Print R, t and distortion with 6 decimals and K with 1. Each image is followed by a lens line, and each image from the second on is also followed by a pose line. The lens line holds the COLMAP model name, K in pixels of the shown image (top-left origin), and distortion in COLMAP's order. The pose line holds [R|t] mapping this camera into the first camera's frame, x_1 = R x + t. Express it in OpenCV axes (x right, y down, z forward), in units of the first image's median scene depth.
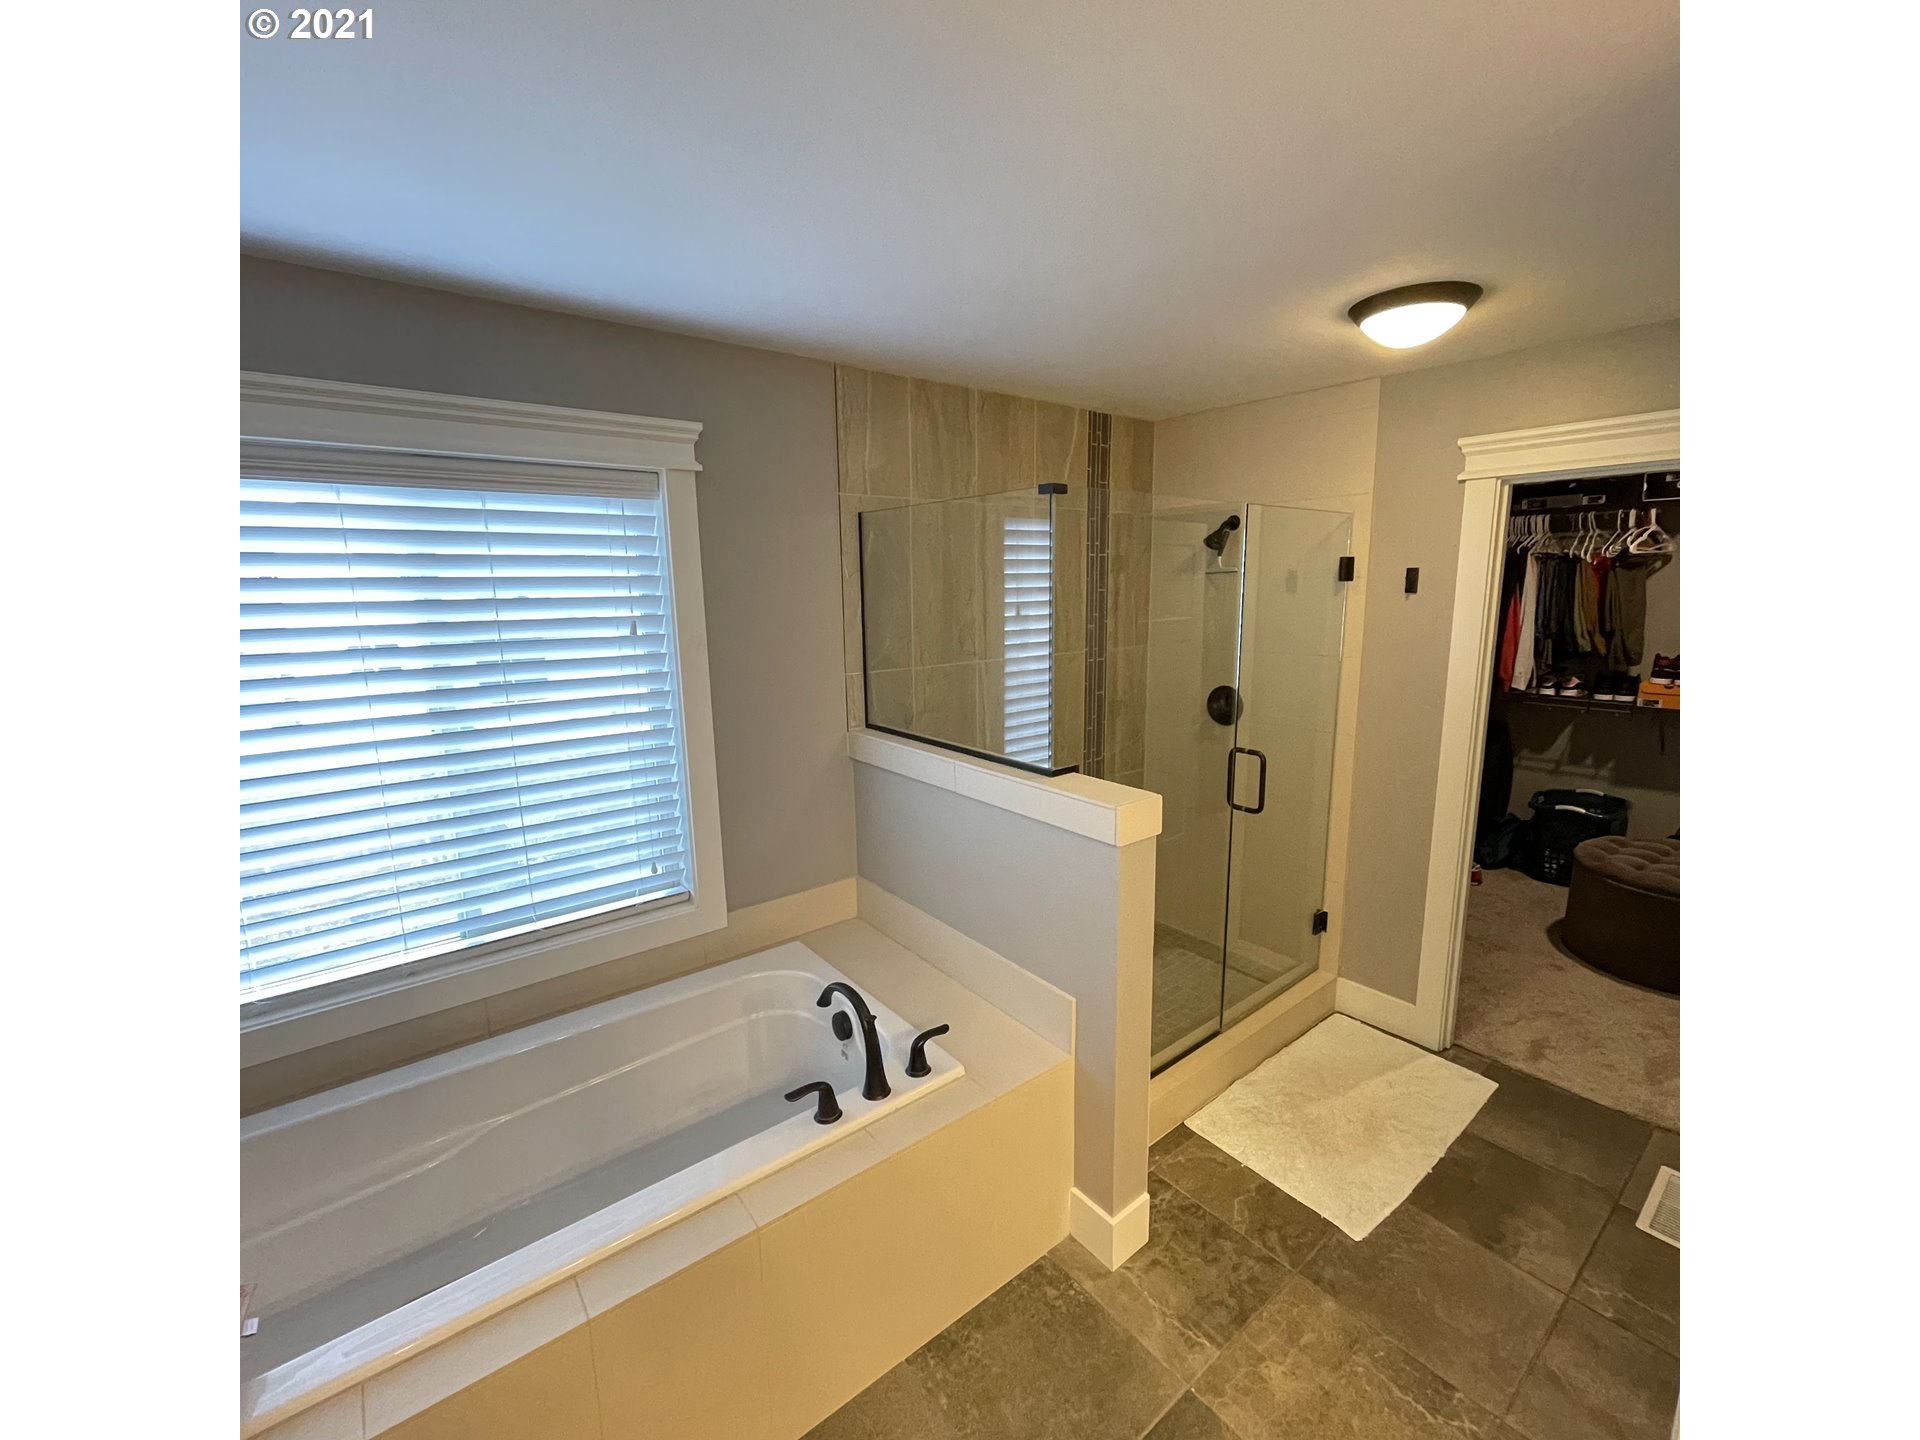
lens RADIAL K [[783.2, 0, 952.4], [0, 783.2, 719.2], [0, 0, 1]] dist [-0.000101, -0.001069]
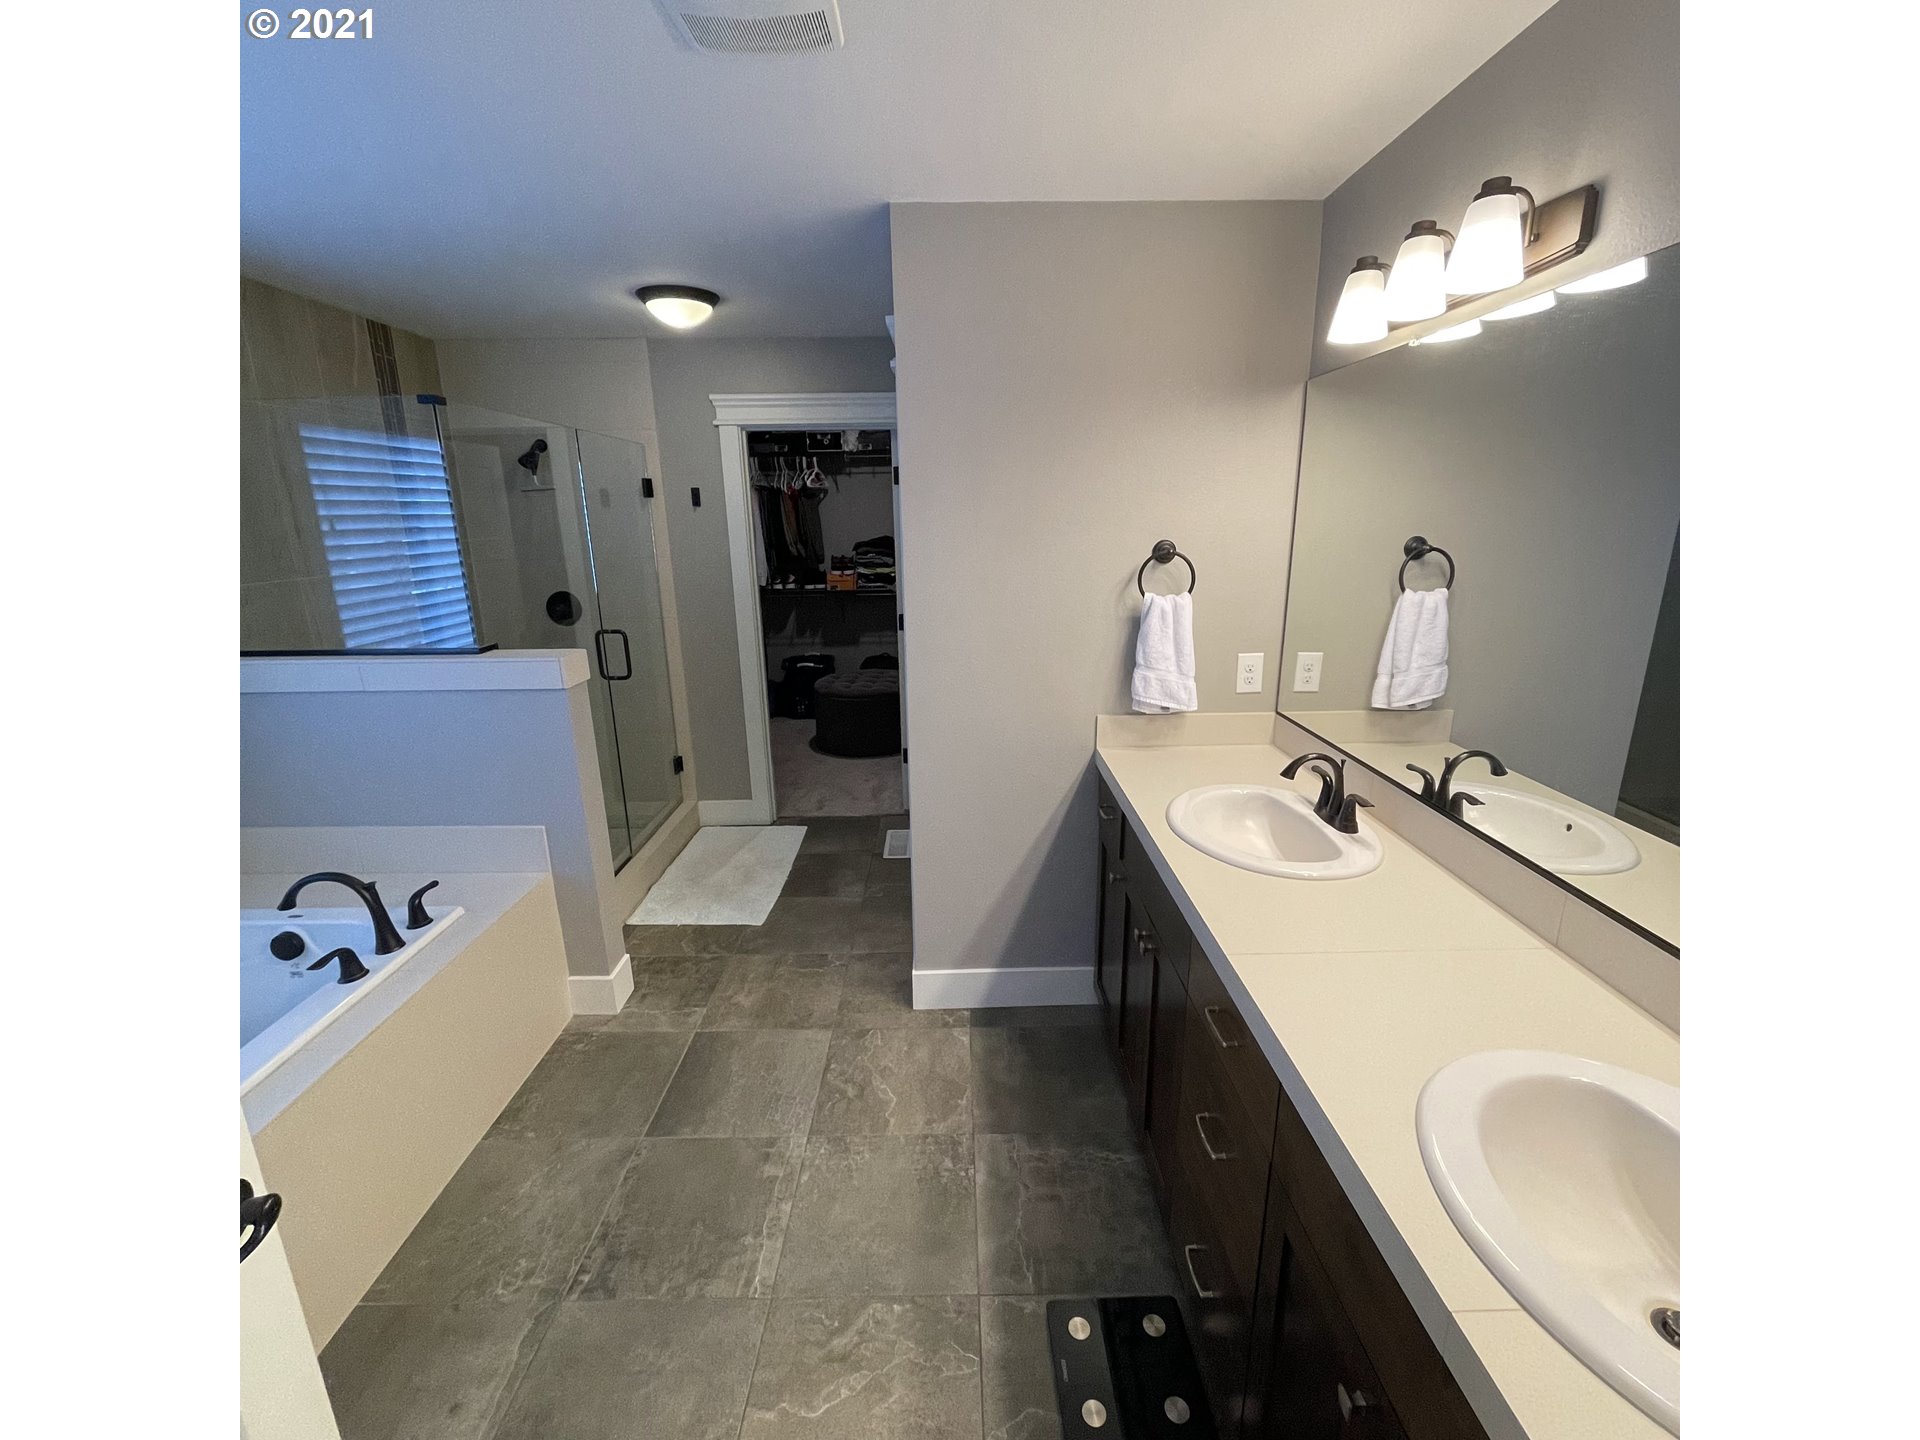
lens RADIAL K [[783.2, 0, 965.4], [0, 783.2, 725.5], [0, 0, 1]] dist [-0.000101, -0.001069]
pose [[0.610781, -0.202392, 0.765496, -0.248143], [0.142120, 0.979102, 0.145471, 0.079542], [-0.778940, 0.019942, 0.626781, -0.215156]]
